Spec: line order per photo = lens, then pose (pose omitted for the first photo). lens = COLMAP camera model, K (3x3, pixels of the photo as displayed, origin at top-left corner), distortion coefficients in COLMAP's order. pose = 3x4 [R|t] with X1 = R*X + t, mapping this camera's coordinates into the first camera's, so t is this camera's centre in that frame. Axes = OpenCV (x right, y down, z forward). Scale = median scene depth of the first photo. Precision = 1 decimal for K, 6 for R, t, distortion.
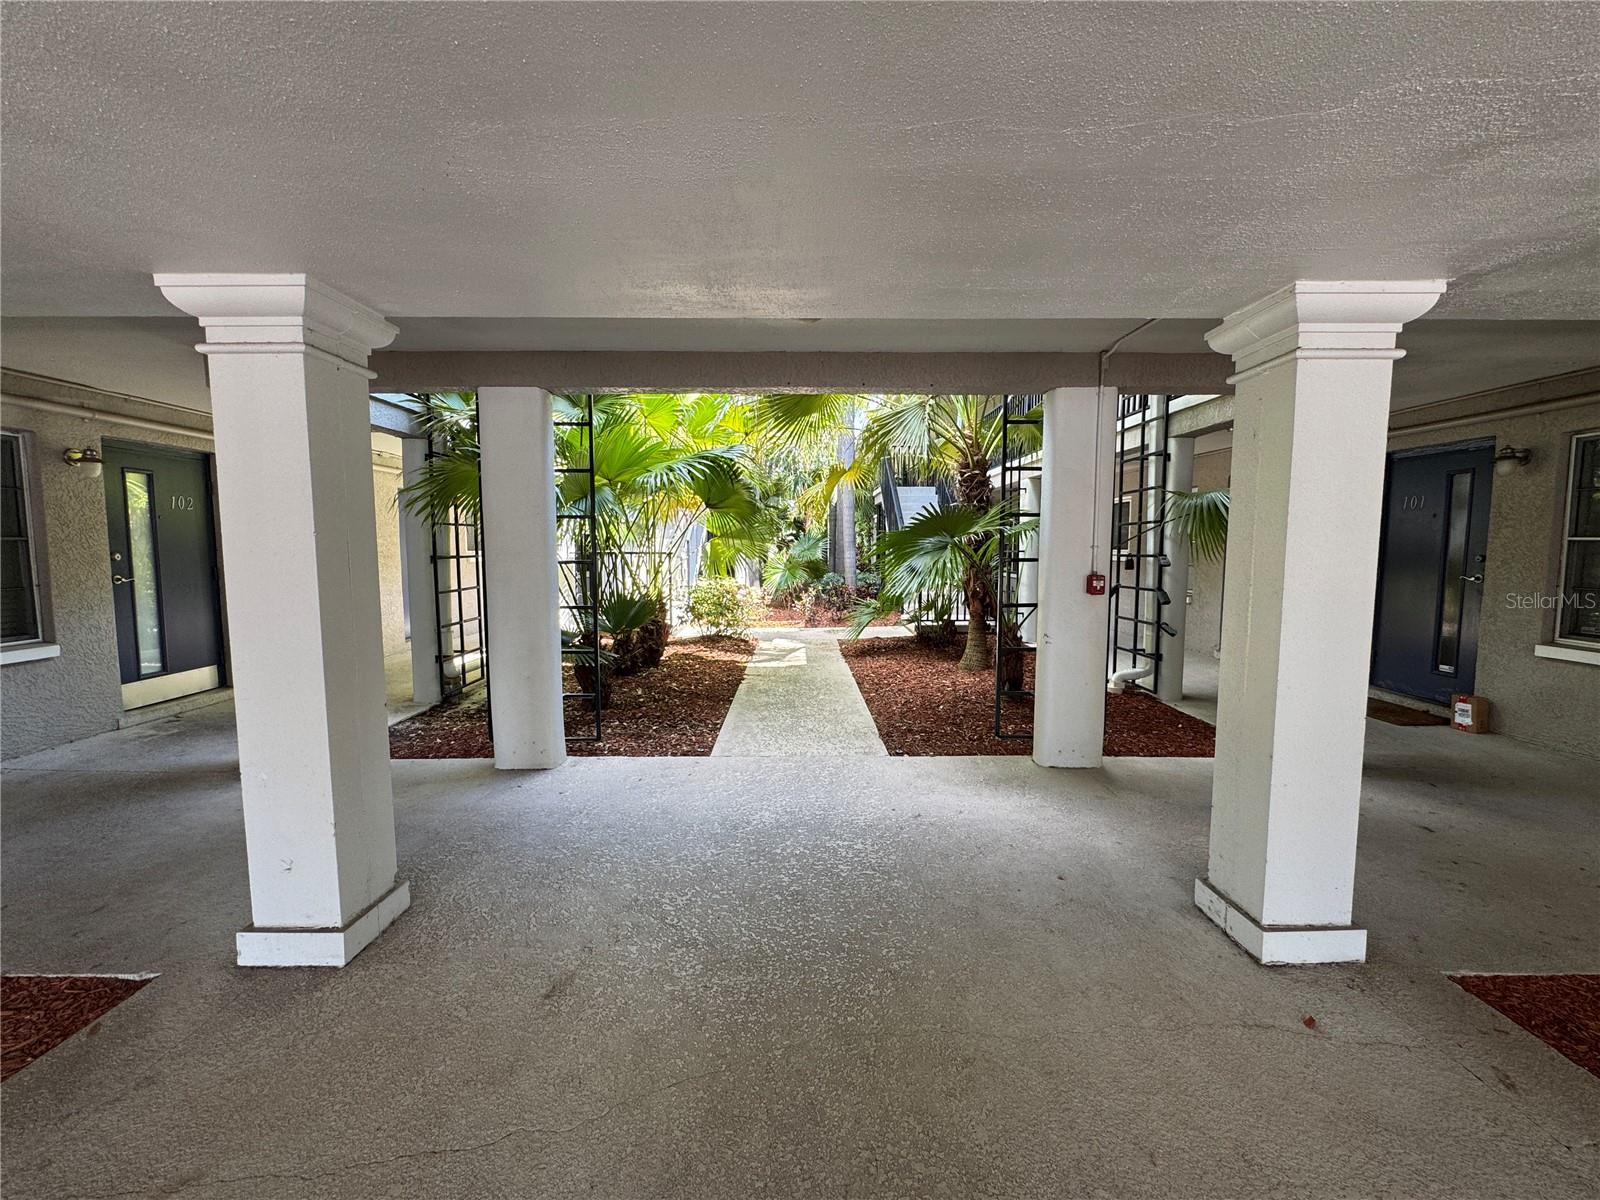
lens RADIAL K [[642.6, 0, 799.0], [0, 642.6, 598.5], [0, 0, 1]] dist [-0.003513, 0.000636]
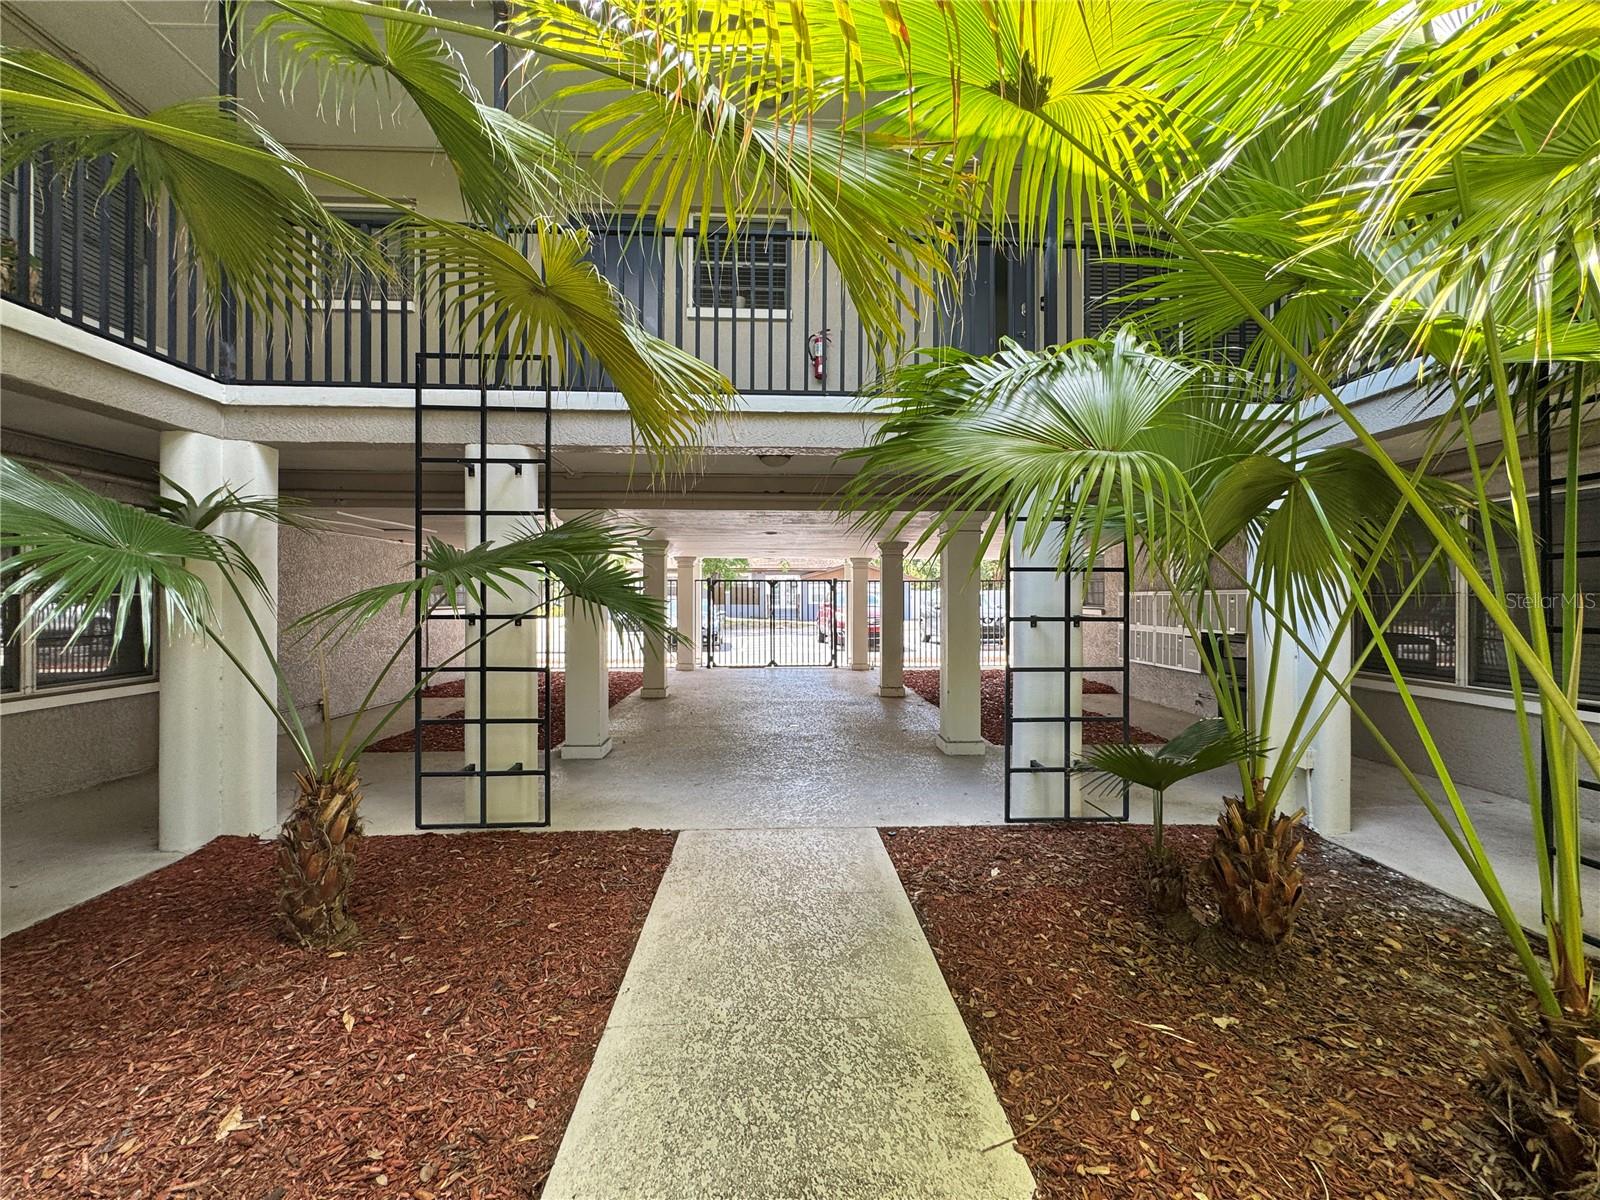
lens RADIAL K [[642.6, 0, 799.0], [0, 642.6, 598.5], [0, 0, 1]] dist [-0.003513, 0.000636]
pose [[-0.999249, -0.000921, -0.038741, 0.004038], [-0.004135, 0.996544, 0.082967, -0.077540], [0.038531, 0.083065, -0.995799, 0.916369]]
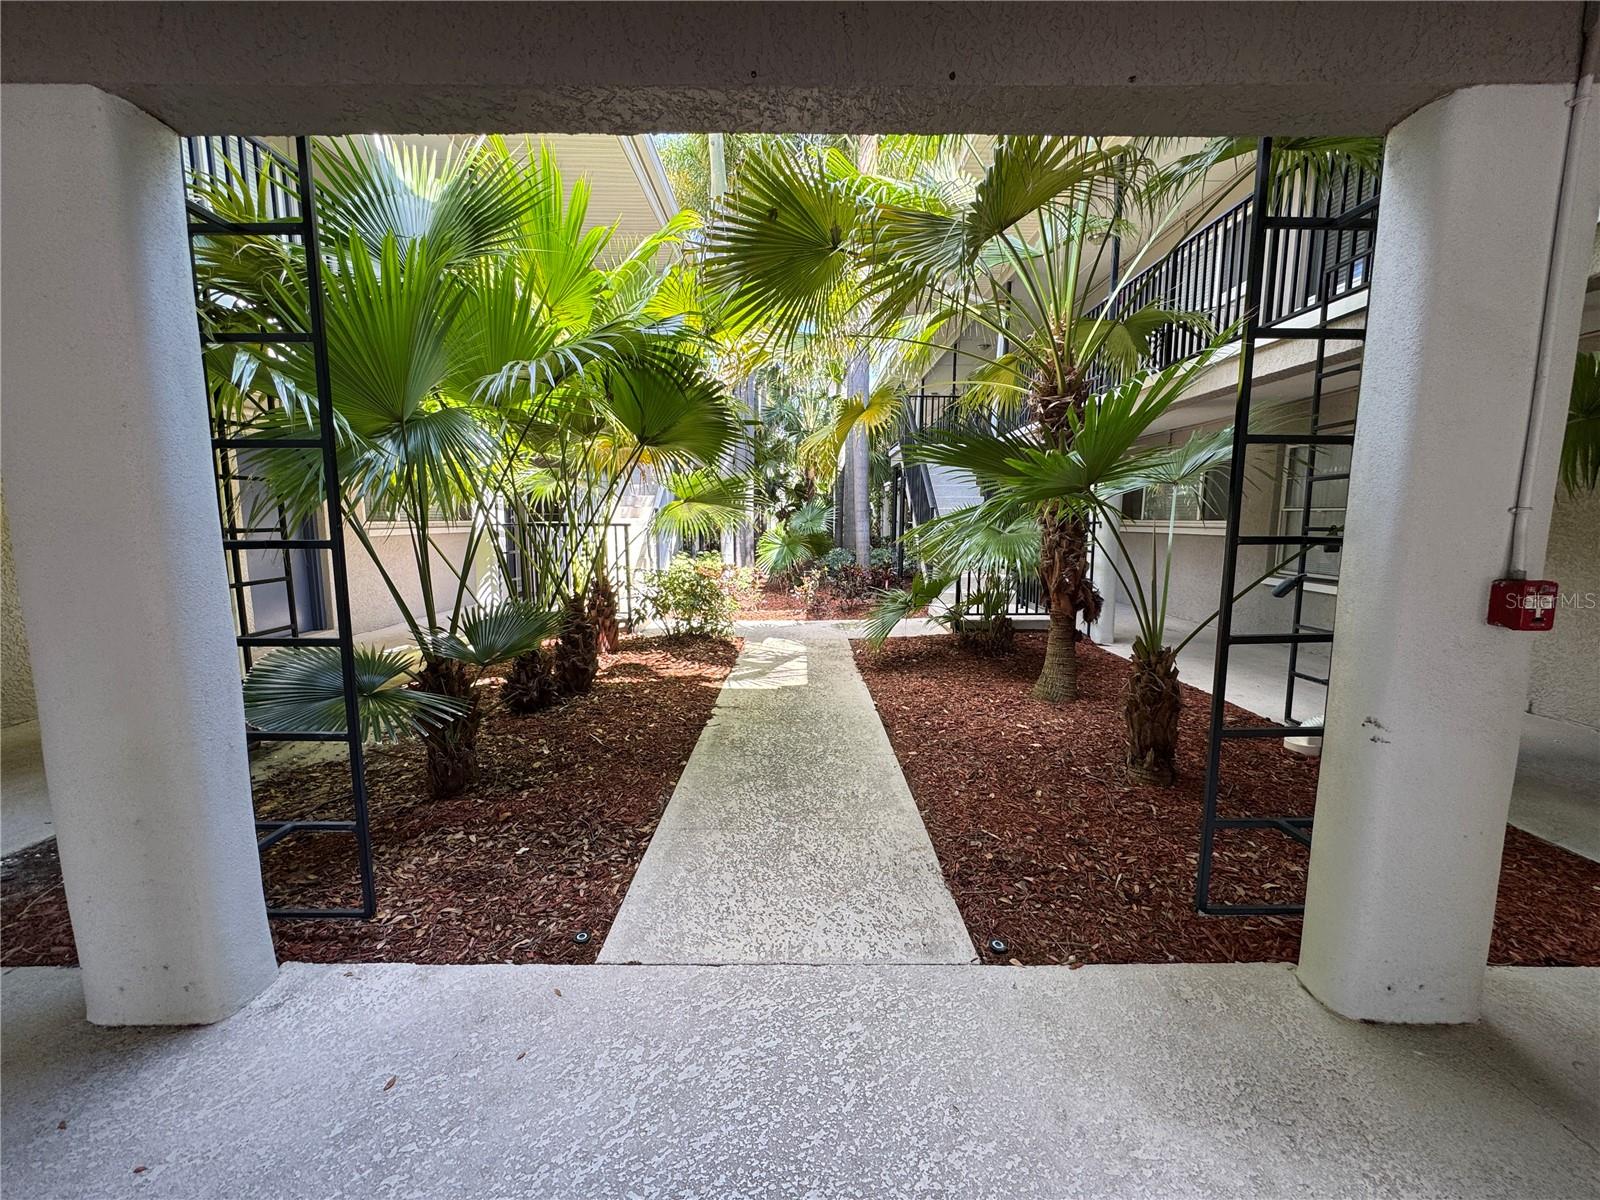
lens RADIAL K [[644.0, 0, 798.6], [0, 644.0, 597.9], [0, 0, 1]] dist [-0.003926, 0.000738]
pose [[0.999977, 0.001642, -0.006518, 0.005630], [-0.001367, 0.999120, 0.041929, -0.018431], [0.006581, -0.041919, 0.999099, 0.264638]]
